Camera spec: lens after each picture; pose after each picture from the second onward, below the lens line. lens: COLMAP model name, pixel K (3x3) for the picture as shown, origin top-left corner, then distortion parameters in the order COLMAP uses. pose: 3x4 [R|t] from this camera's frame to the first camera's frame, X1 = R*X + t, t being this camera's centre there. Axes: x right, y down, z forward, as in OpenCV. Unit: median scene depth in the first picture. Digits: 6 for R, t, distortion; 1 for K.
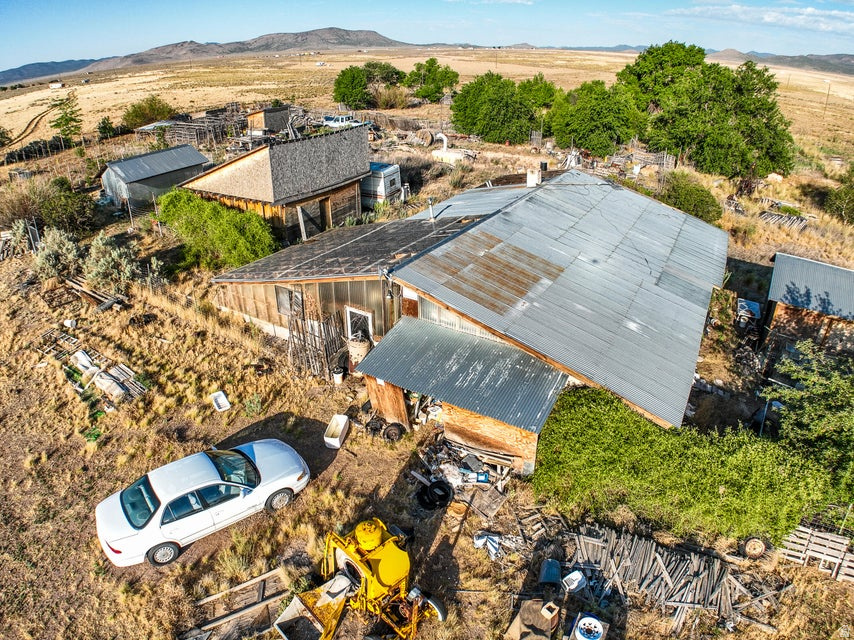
lens RADIAL K [[528.7, 0, 427.0], [0, 528.7, 320.0], [0, 0, 1]] dist [-0.182105, 0.027794]
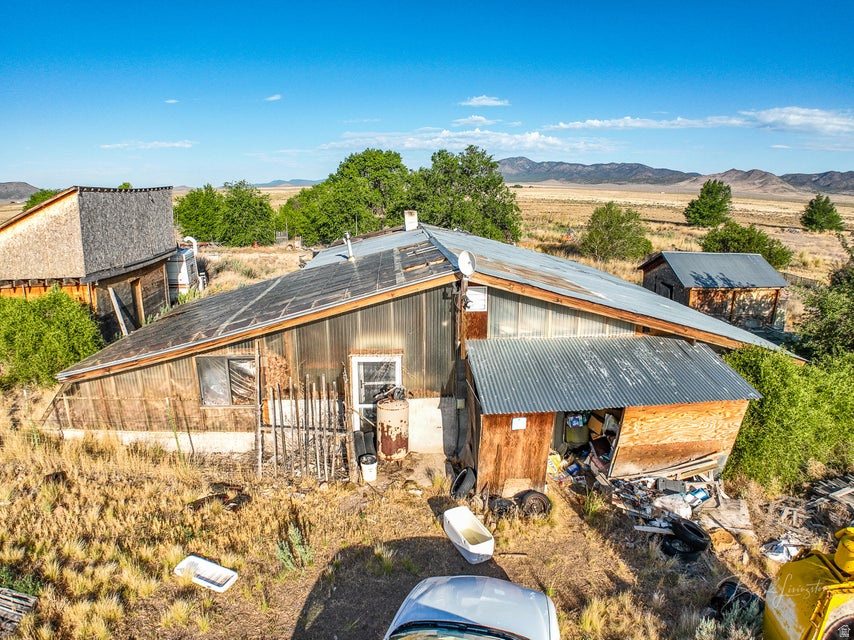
lens RADIAL K [[528.7, 0, 427.0], [0, 528.7, 320.0], [0, 0, 1]] dist [-0.182105, 0.027794]
pose [[0.817183, -0.131294, 0.561225, -0.385511], [0.265487, 0.950008, -0.164322, 0.053384], [-0.511594, 0.283279, 0.811187, 0.385404]]
